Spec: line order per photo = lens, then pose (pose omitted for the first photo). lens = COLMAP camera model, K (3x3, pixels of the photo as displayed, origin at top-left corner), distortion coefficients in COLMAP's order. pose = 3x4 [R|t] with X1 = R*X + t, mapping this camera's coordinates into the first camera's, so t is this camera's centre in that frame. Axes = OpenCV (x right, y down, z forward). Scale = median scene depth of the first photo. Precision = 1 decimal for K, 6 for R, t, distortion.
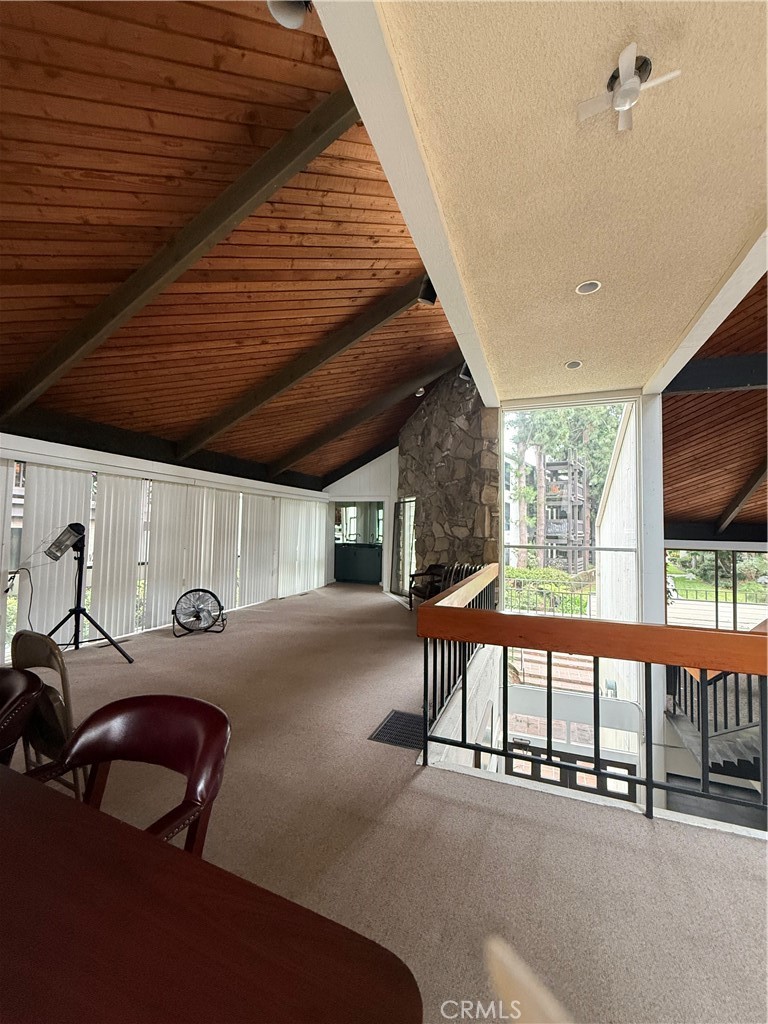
lens RADIAL K [[412.2, 0, 389.5], [0, 412.2, 512.2], [0, 0, 1]] dist [0.007621, -0.000230]
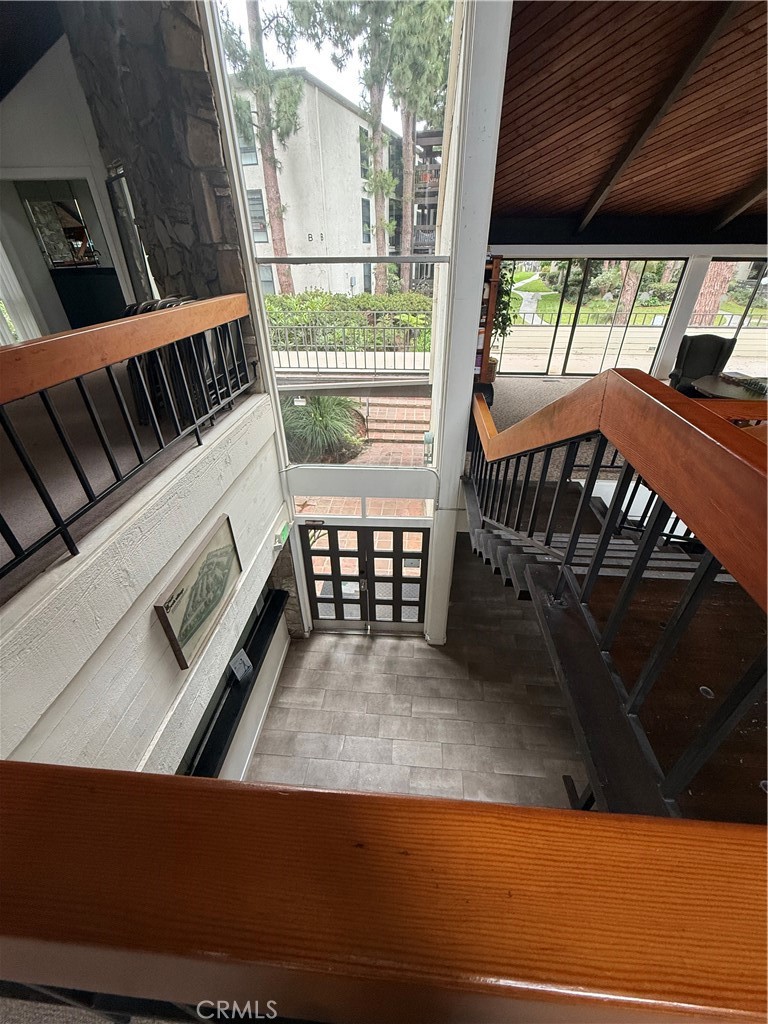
lens RADIAL K [[412.2, 0, 386.9], [0, 412.2, 510.4], [0, 0, 1]] dist [0.007621, -0.000230]
pose [[0.961782, -0.169969, 0.214676, 0.190374], [0.016456, 0.818478, 0.574303, 0.026808], [-0.273321, -0.548821, 0.789994, 0.194489]]
